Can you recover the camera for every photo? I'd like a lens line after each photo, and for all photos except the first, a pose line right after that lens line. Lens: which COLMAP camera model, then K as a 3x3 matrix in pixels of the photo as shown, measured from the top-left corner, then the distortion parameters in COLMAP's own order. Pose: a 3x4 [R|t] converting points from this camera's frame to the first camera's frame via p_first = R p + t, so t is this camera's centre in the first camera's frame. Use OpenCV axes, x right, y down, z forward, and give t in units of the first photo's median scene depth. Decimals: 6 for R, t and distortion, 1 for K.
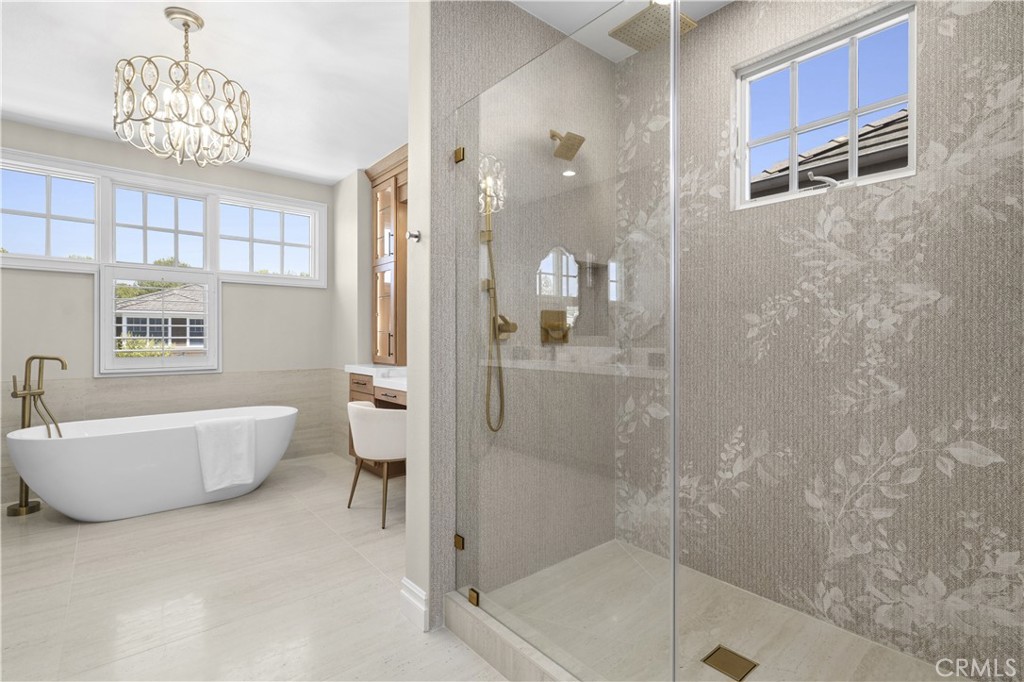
lens RADIAL K [[469.5, 0, 510.5], [0, 469.5, 340.2], [0, 0, 1]] dist [0.001650, -0.001684]
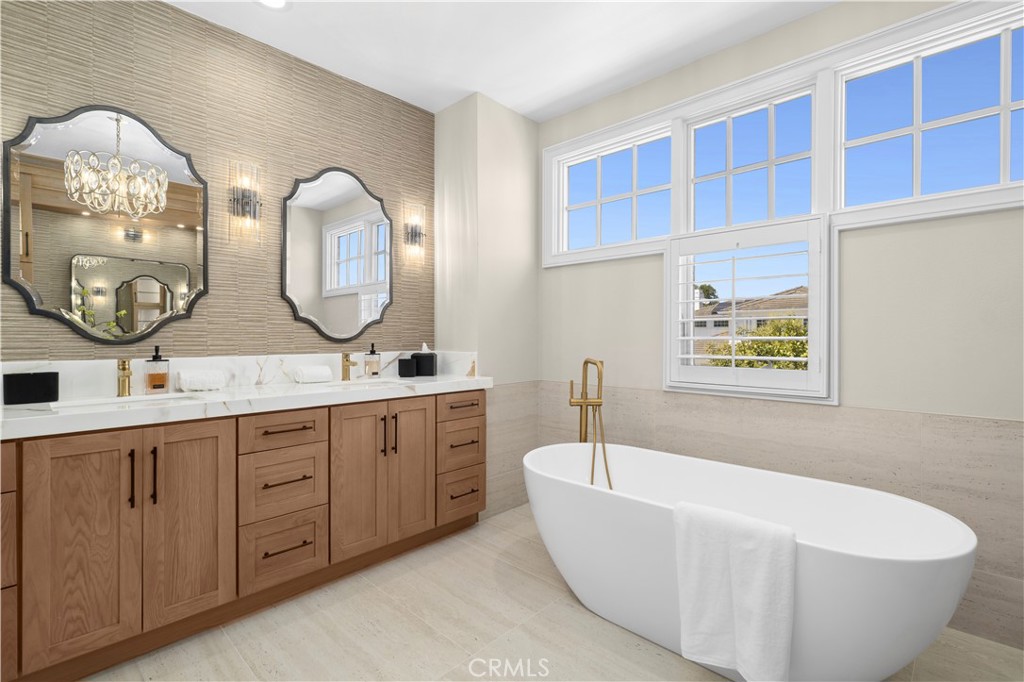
lens RADIAL K [[469.5, 0, 514.9], [0, 469.5, 339.7], [0, 0, 1]] dist [0.001650, -0.001684]
pose [[0.103179, 0.004723, -0.994652, -0.159171], [-0.005484, 0.999976, 0.004180, -0.004122], [0.994648, 0.005024, 0.103202, 0.684265]]
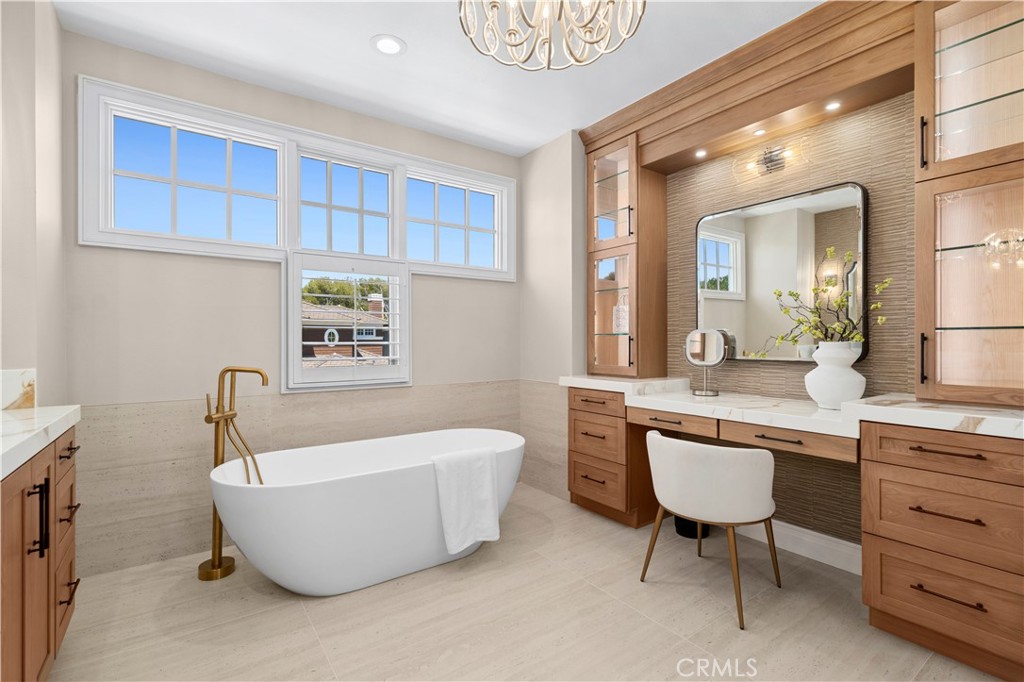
lens RADIAL K [[469.5, 0, 517.4], [0, 469.5, 341.3], [0, 0, 1]] dist [0.001650, -0.001684]
pose [[0.996510, -0.003039, -0.083416, -0.424455], [0.002651, 0.999985, -0.004763, -0.003710], [0.083429, 0.004526, 0.996503, 0.244798]]
